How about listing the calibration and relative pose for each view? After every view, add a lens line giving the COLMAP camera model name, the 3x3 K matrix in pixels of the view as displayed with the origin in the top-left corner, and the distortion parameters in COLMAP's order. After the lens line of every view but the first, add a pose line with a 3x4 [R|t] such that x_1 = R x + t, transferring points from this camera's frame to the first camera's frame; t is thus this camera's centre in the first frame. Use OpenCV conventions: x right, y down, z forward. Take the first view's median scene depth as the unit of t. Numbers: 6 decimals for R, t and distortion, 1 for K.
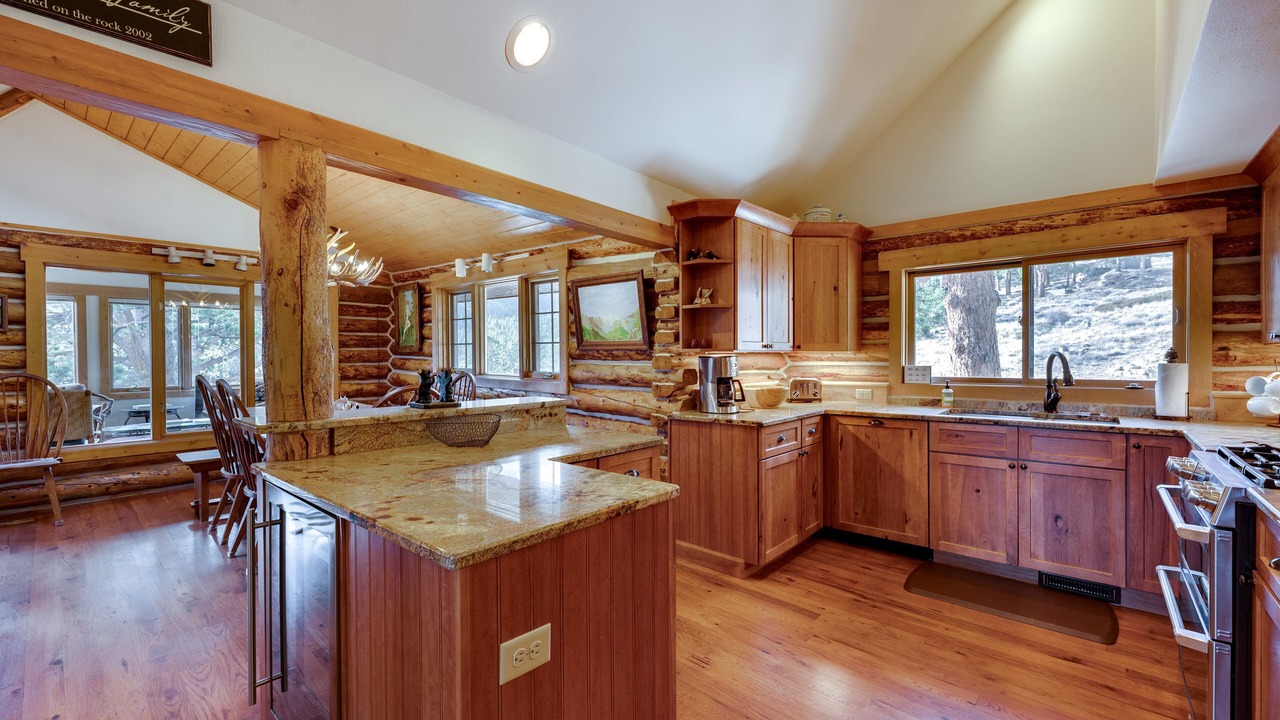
lens RADIAL K [[526.5, 0, 638.3], [0, 526.5, 362.5], [0, 0, 1]] dist [0.000150, -0.000512]
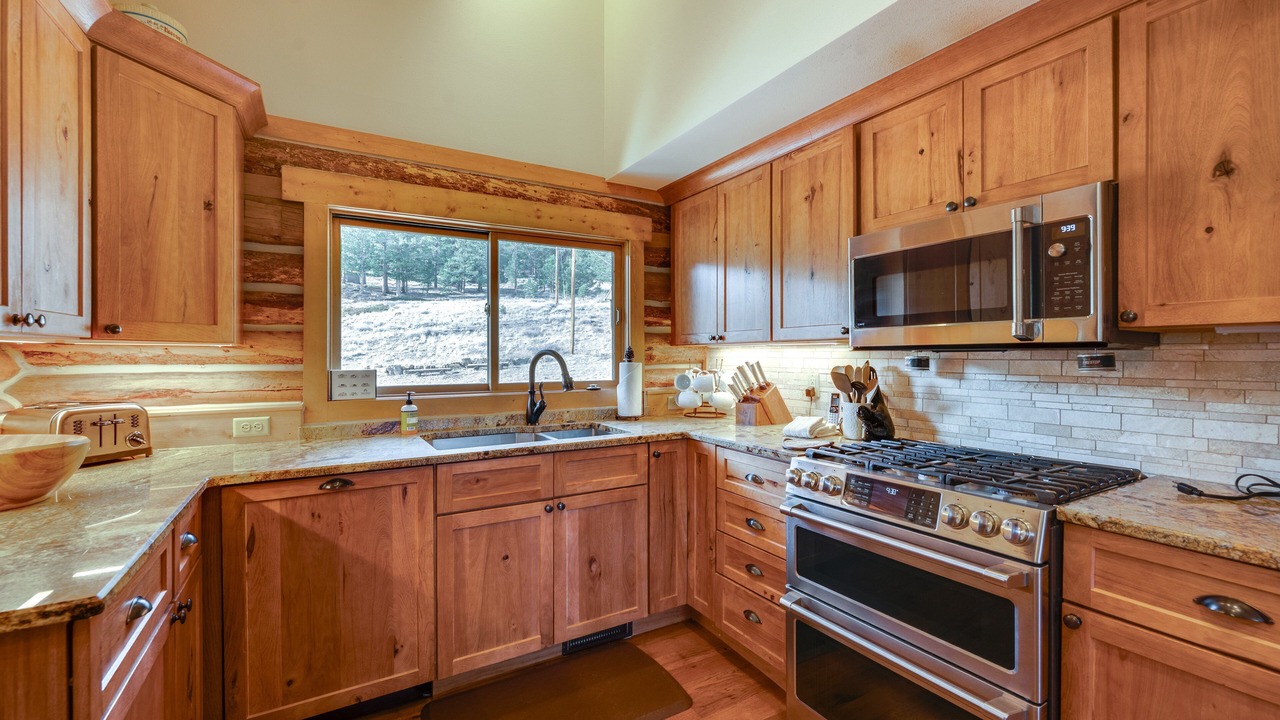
lens RADIAL K [[526.5, 0, 638.3], [0, 526.5, 362.5], [0, 0, 1]] dist [0.000150, -0.000512]
pose [[0.313303, -0.008642, 0.949614, 0.062467], [0.008770, 0.999942, 0.006207, -0.004311], [-0.949613, 0.006383, 0.313361, 0.566816]]
